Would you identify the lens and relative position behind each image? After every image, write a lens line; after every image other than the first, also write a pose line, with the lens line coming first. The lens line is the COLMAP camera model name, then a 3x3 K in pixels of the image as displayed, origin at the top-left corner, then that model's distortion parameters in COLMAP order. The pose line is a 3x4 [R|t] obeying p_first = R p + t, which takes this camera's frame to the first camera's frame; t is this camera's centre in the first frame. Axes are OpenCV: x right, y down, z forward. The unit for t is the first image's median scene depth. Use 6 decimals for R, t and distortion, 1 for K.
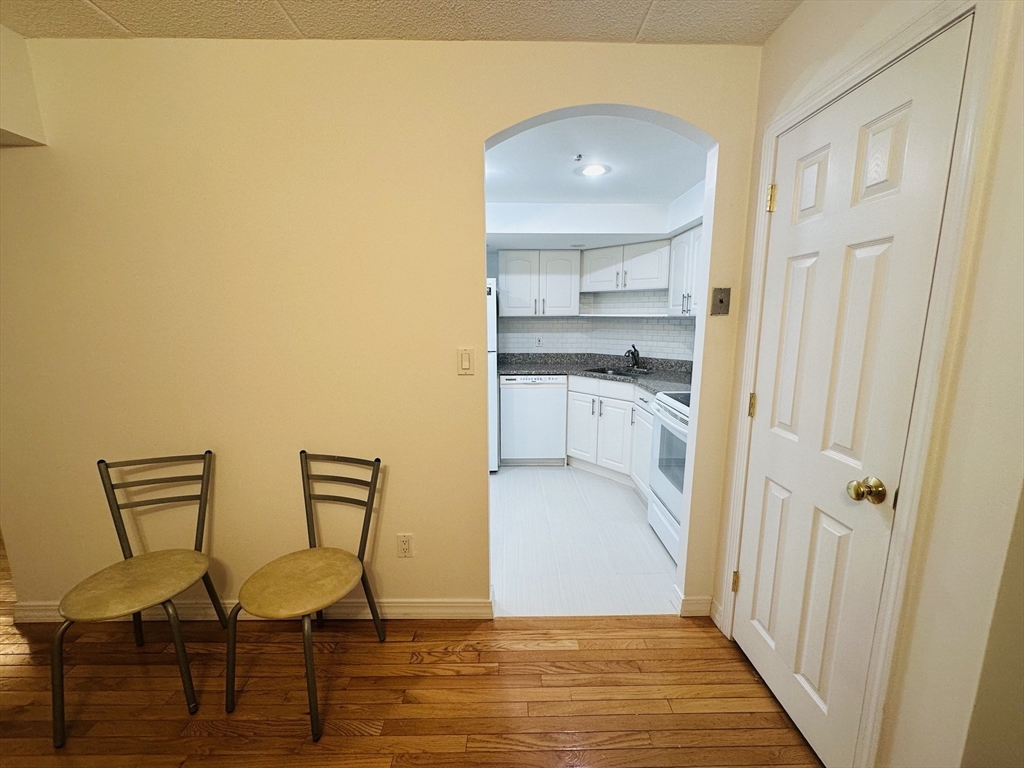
lens RADIAL K [[409.6, 0, 515.5], [0, 409.6, 385.8], [0, 0, 1]] dist [-0.002483, 0.000039]
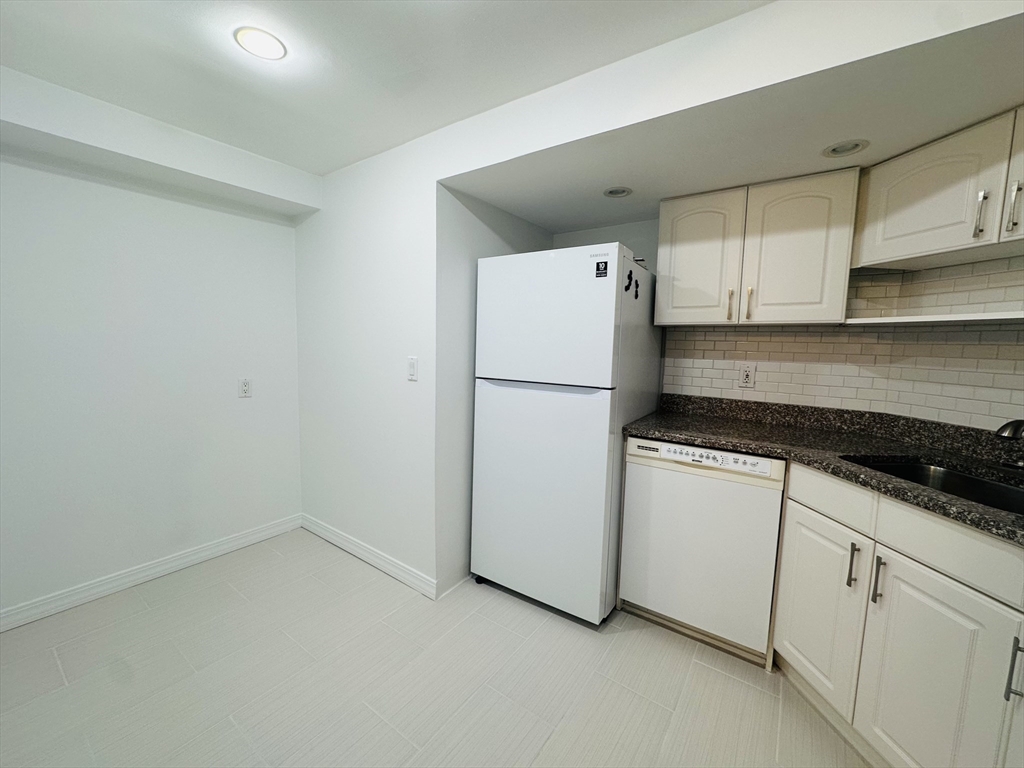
lens RADIAL K [[409.6, 0, 514.8], [0, 409.6, 383.3], [0, 0, 1]] dist [-0.002483, 0.000039]
pose [[0.808448, 0.079407, -0.583187, 0.135990], [-0.125279, 0.991367, -0.038684, -0.051854], [0.575081, 0.104335, 0.811416, 0.484637]]
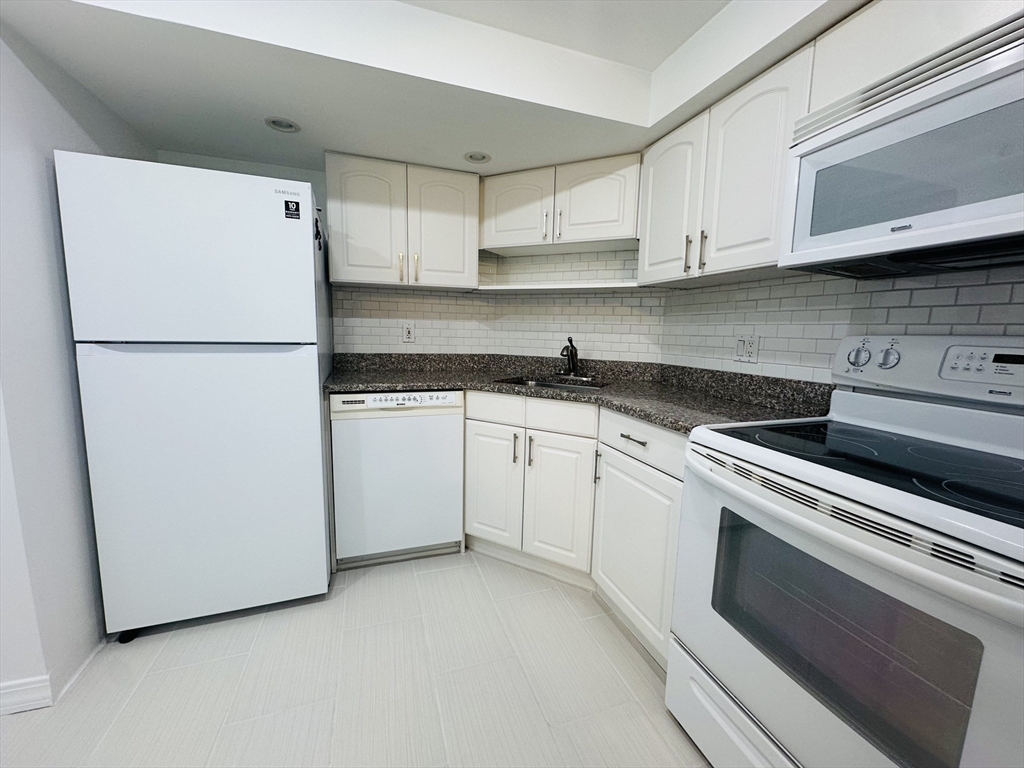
lens RADIAL K [[409.6, 0, 516.5], [0, 409.6, 383.3], [0, 0, 1]] dist [-0.002483, 0.000039]
pose [[0.948353, -0.018280, 0.316689, 0.019270], [0.029527, 0.999091, -0.030750, -0.016277], [-0.315839, 0.038513, 0.948031, 0.447864]]
